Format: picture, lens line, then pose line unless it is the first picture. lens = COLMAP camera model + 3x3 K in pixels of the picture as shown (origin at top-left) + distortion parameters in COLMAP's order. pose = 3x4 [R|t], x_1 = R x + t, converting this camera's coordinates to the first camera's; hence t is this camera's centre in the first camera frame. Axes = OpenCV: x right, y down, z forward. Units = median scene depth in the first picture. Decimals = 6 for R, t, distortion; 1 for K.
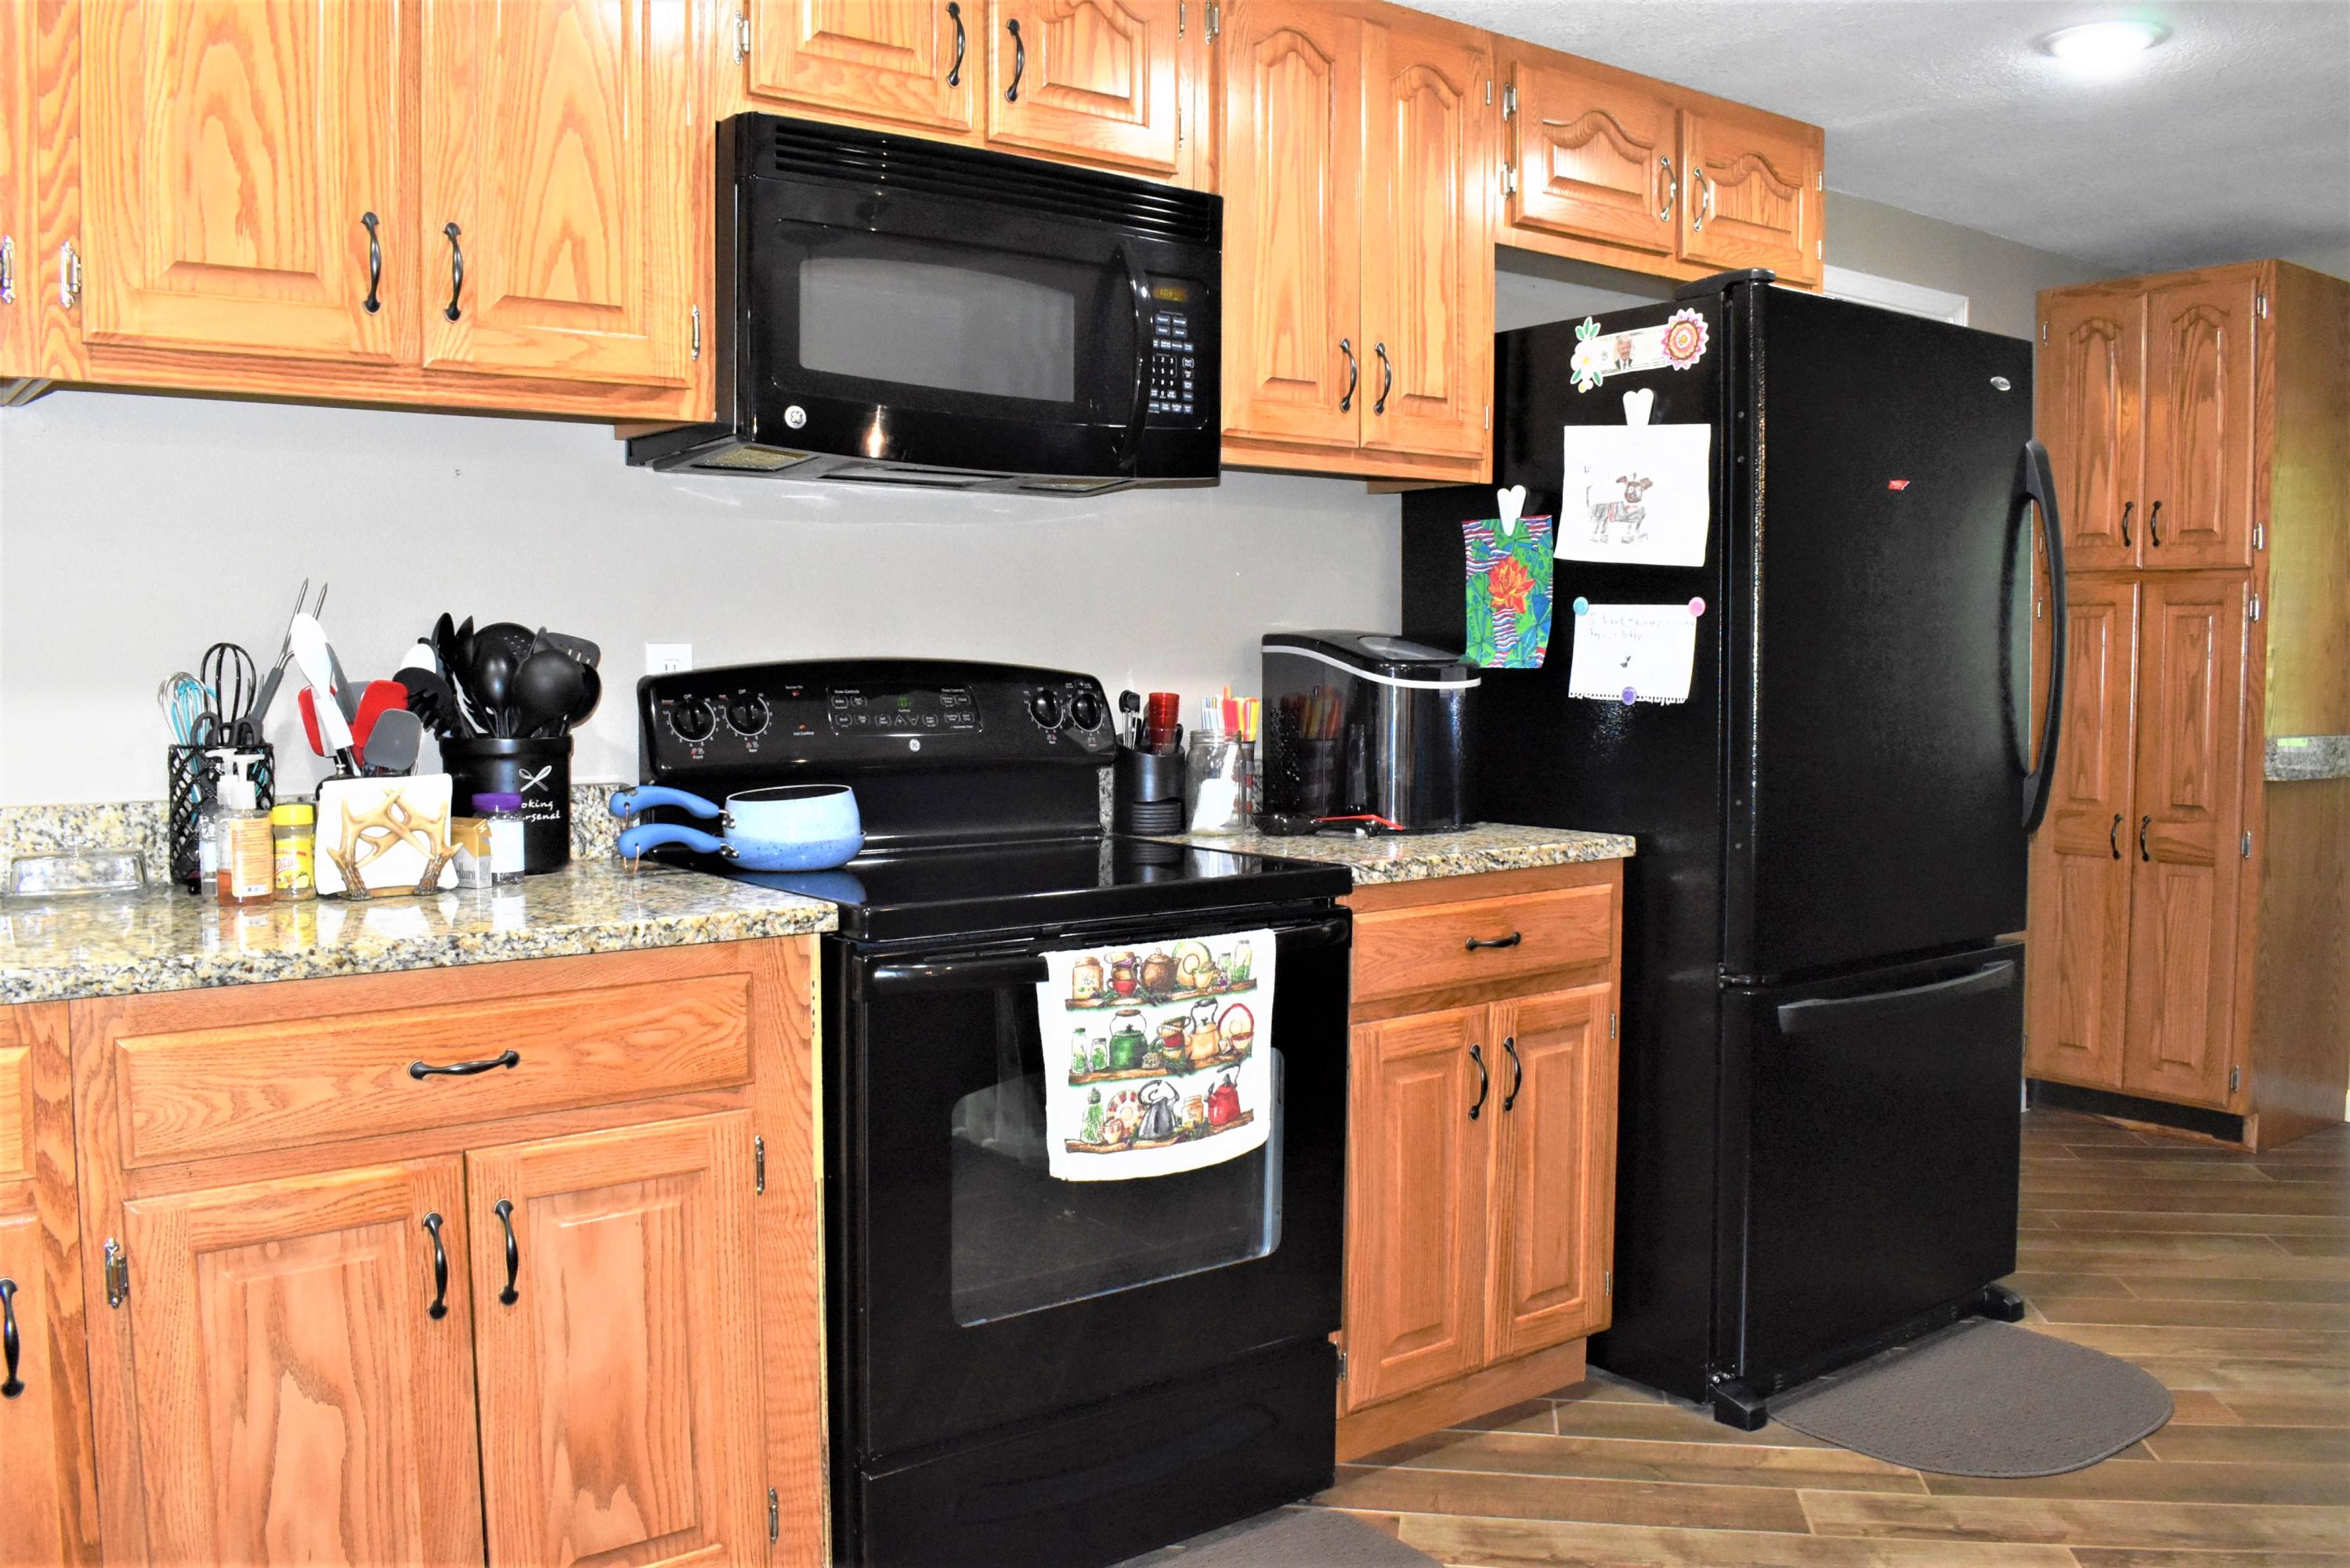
lens RADIAL K [[1898.8, 0, 1170.8], [0, 1898.8, 802.9], [0, 0, 1]] dist [-0.098350, 0.013484]
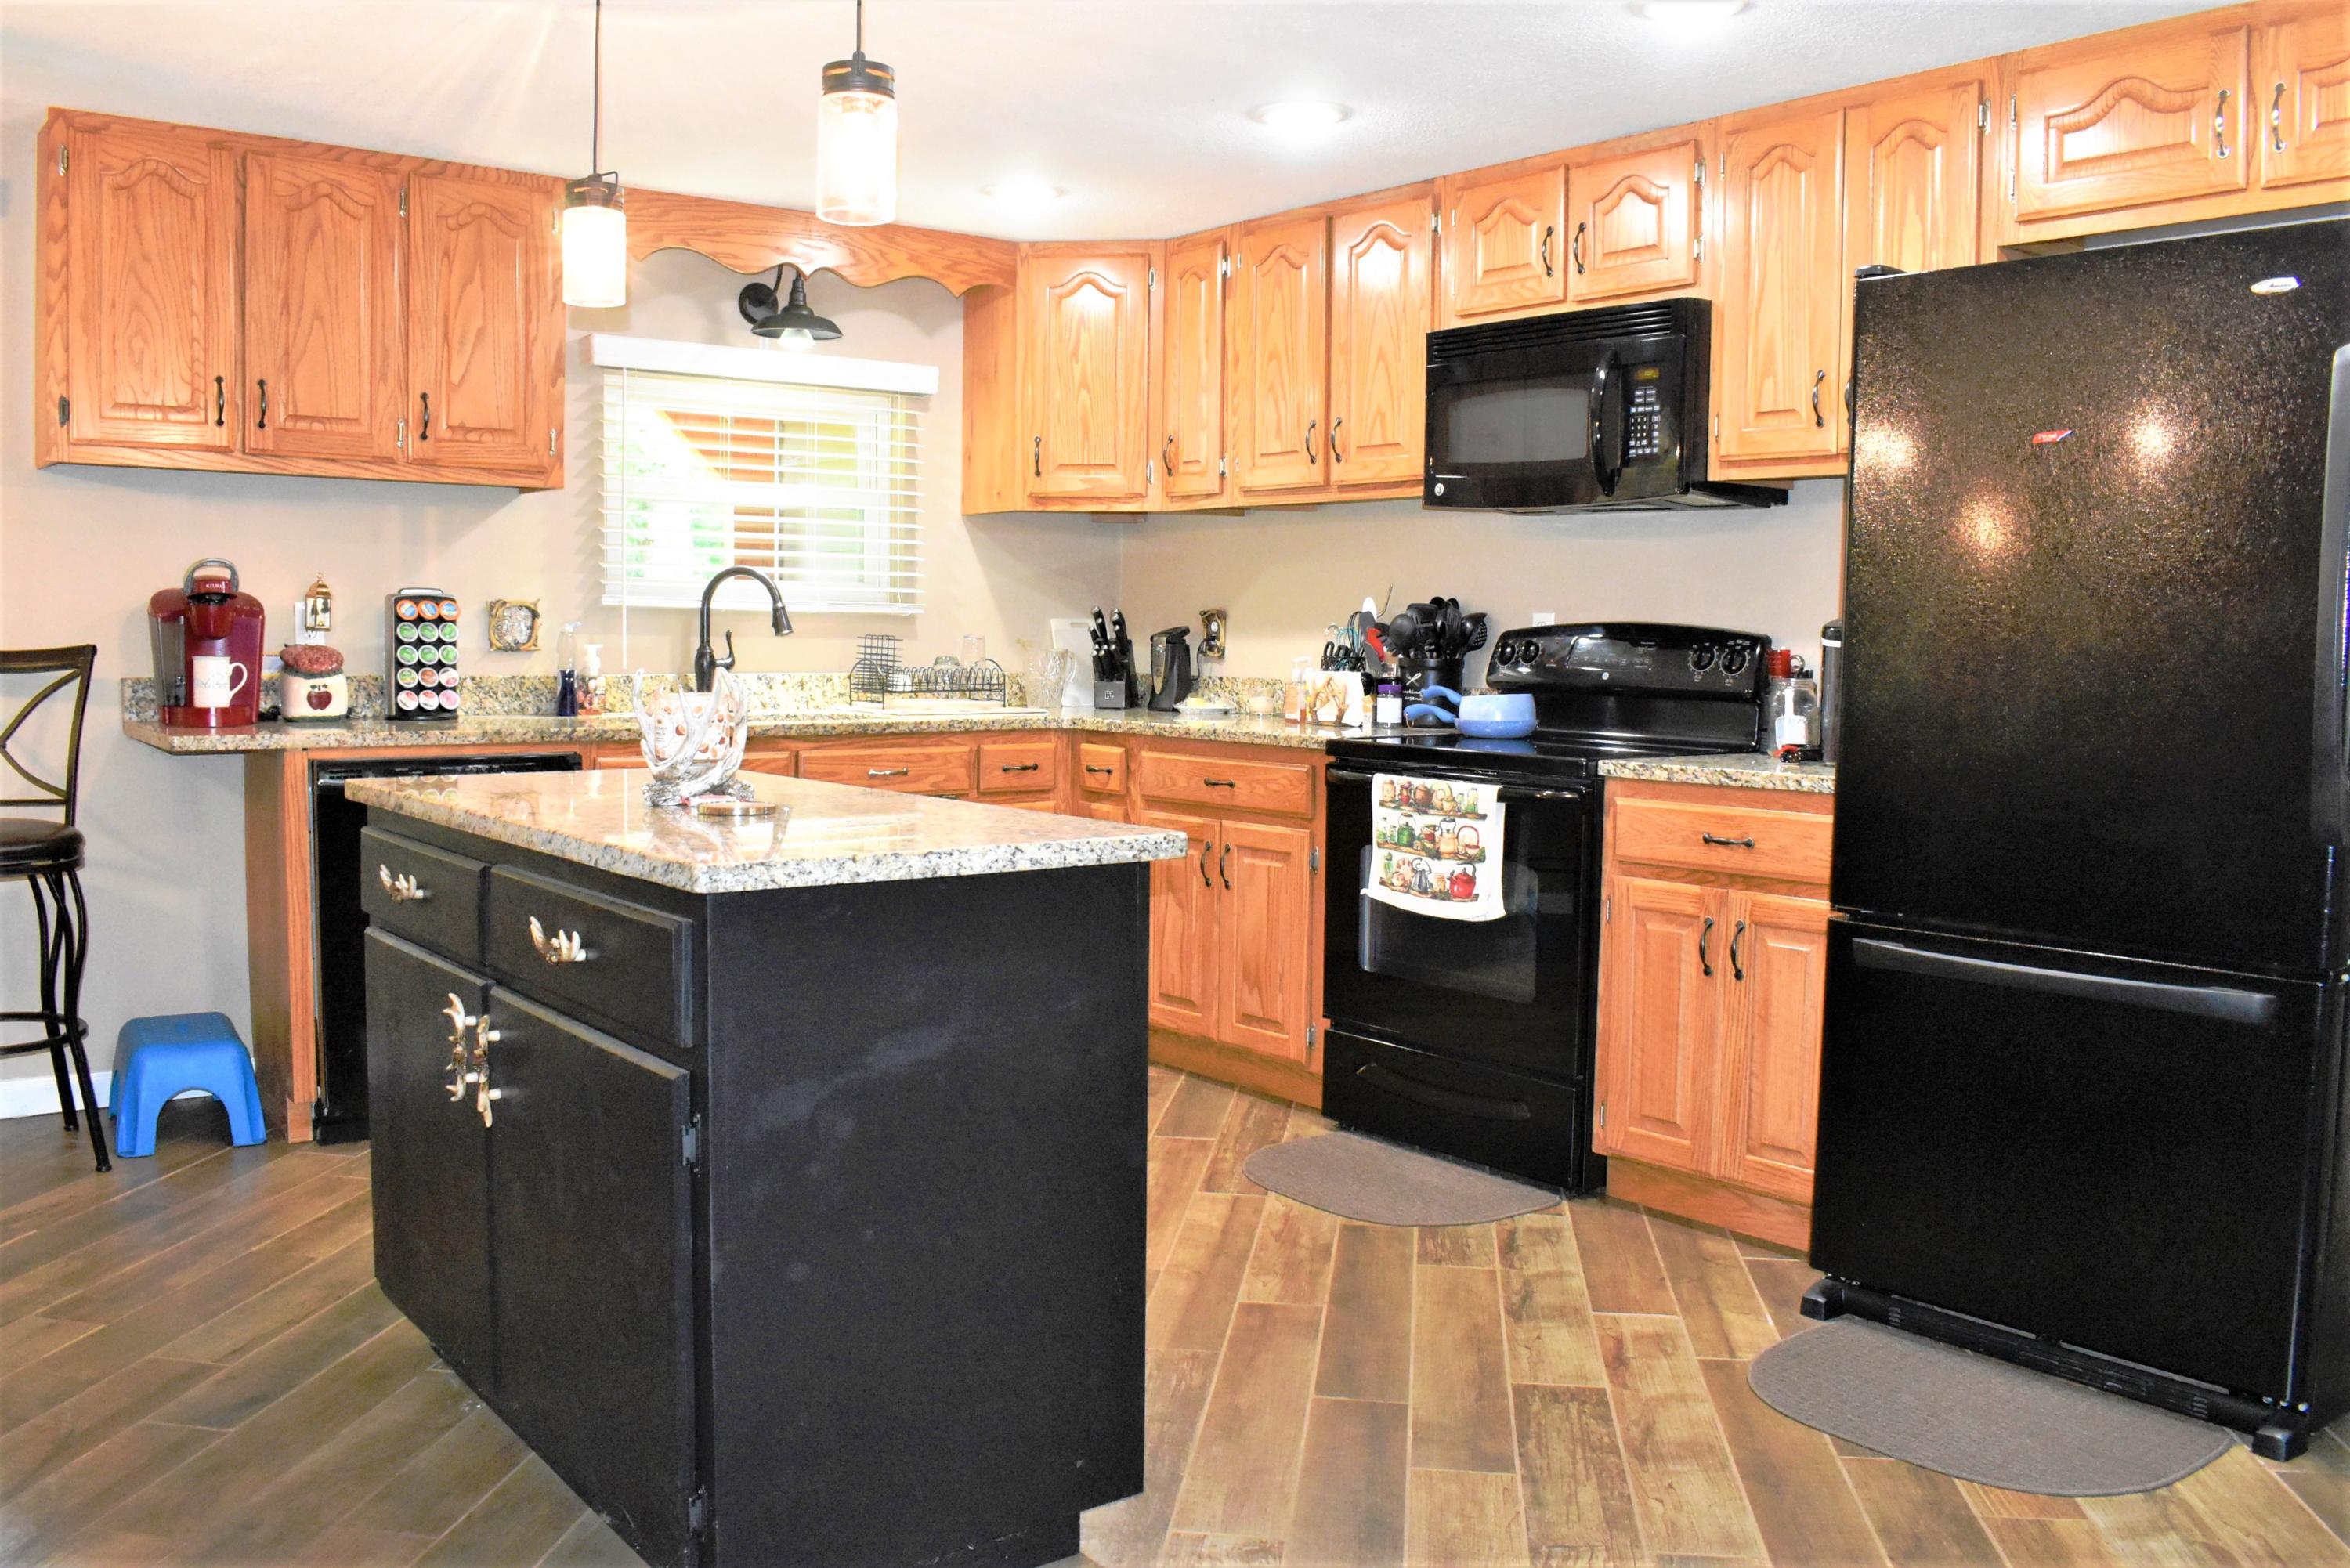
lens RADIAL K [[1898.8, 0, 1173.3], [0, 1898.8, 772.5], [0, 0, 1]] dist [-0.098350, 0.013484]
pose [[0.043925, 0.074083, -0.996284, 1.654769], [-0.092416, 0.993272, 0.069784, -0.031253], [0.994751, 0.089007, 0.050476, 0.653526]]
